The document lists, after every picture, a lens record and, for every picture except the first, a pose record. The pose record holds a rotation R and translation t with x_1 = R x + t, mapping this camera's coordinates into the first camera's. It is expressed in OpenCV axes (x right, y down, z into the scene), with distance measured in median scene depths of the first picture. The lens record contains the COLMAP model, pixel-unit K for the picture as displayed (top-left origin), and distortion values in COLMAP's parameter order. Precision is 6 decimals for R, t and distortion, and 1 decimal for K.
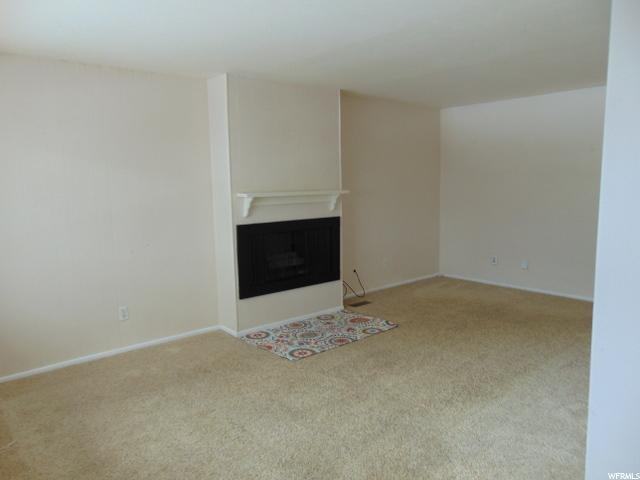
lens RADIAL K [[477.2, 0, 319.1], [0, 477.2, 240.9], [0, 0, 1]] dist [-0.001553, 0.009617]
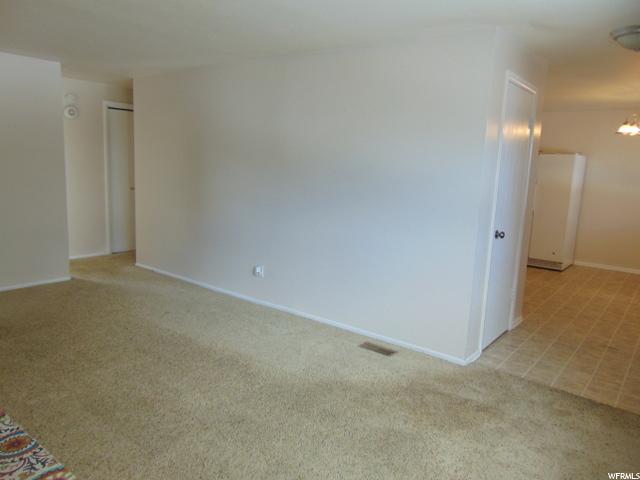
lens RADIAL K [[477.2, 0, 318.5], [0, 477.2, 240.1], [0, 0, 1]] dist [-0.001553, 0.009617]
pose [[-0.188611, -0.159258, 0.969052, -0.527714], [0.098209, 0.978758, 0.179968, -0.091224], [-0.977129, 0.129114, -0.168964, 0.719994]]
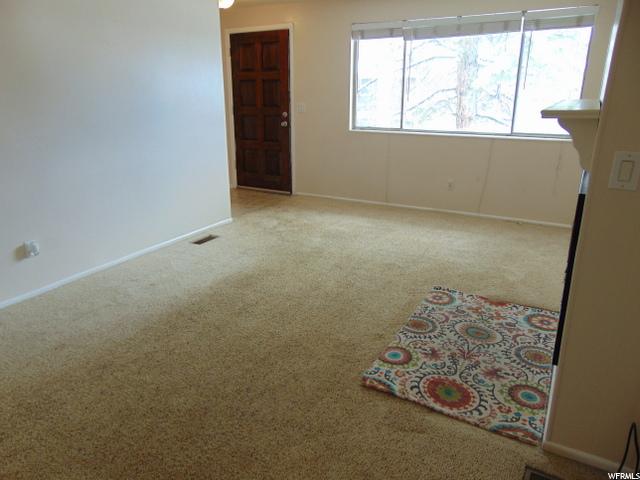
lens RADIAL K [[477.2, 0, 319.6], [0, 477.2, 240.9], [0, 0, 1]] dist [-0.001553, 0.009617]
pose [[-0.936028, 0.124111, -0.329316, 0.392316], [-0.032628, 0.901116, 0.432348, -0.192988], [0.350411, 0.415434, -0.839420, 1.482907]]
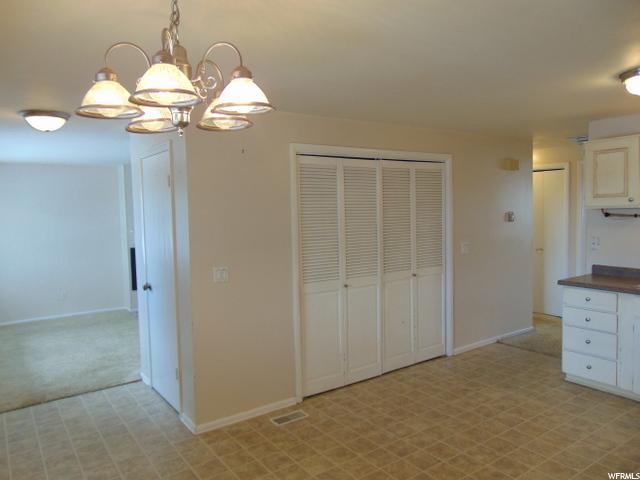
lens RADIAL K [[477.2, 0, 318.6], [0, 477.2, 238.9], [0, 0, 1]] dist [-0.001553, 0.009617]
pose [[0.994495, -0.005599, -0.104633, 0.681315], [-0.001674, 0.997595, -0.069287, 0.050371], [0.104769, 0.069081, 0.992094, -0.672839]]
